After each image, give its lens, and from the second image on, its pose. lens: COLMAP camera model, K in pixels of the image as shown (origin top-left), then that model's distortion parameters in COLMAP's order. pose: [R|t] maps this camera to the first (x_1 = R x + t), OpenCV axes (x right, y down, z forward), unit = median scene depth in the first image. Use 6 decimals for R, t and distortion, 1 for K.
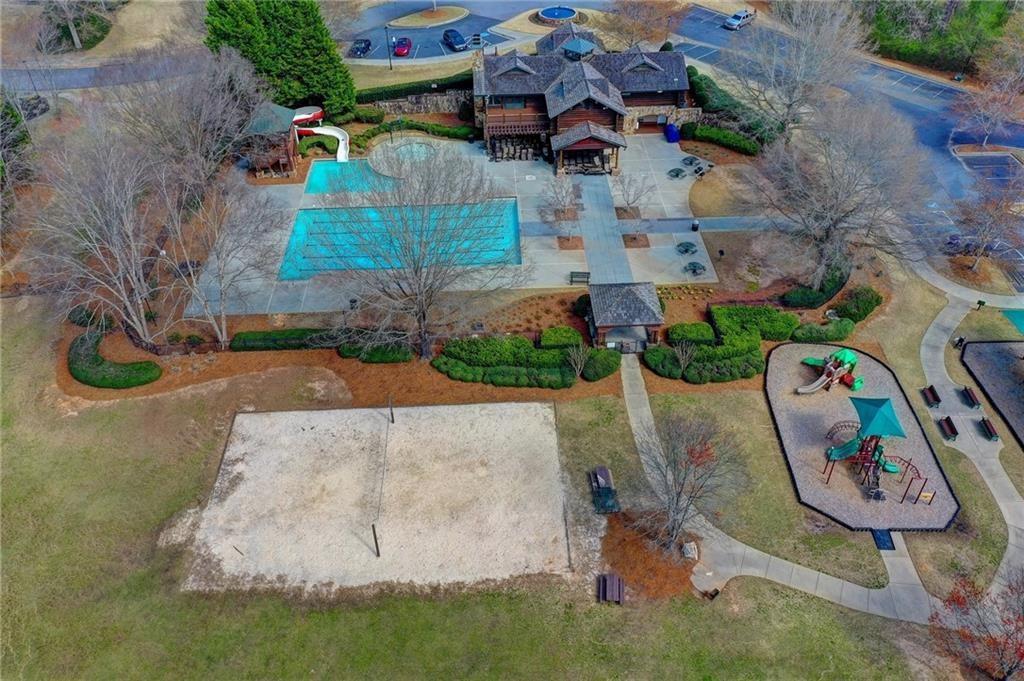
lens RADIAL K [[813.6, 0, 512.3], [0, 813.6, 341.0], [0, 0, 1]] dist [-0.002466, -0.002158]
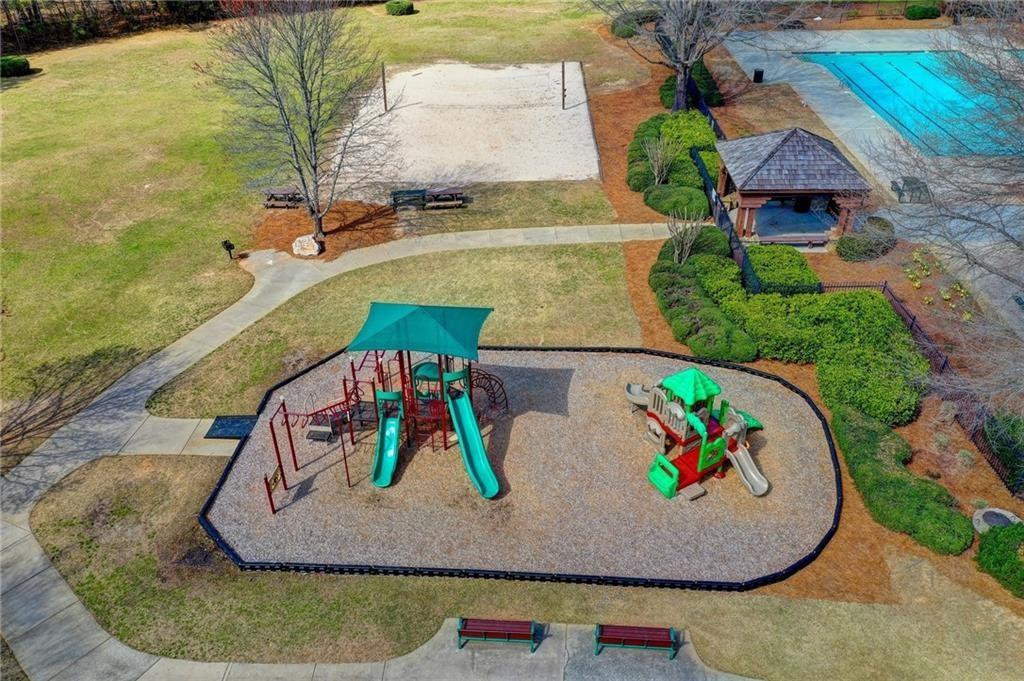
lens RADIAL K [[813.6, 0, 512.0], [0, 813.6, 340.9], [0, 0, 1]] dist [-0.002466, -0.002158]
pose [[-0.052939, 0.565519, -0.823035, 0.814925], [-0.645601, 0.609399, 0.460252, -0.130212], [0.761837, 0.555718, 0.332839, 0.914635]]
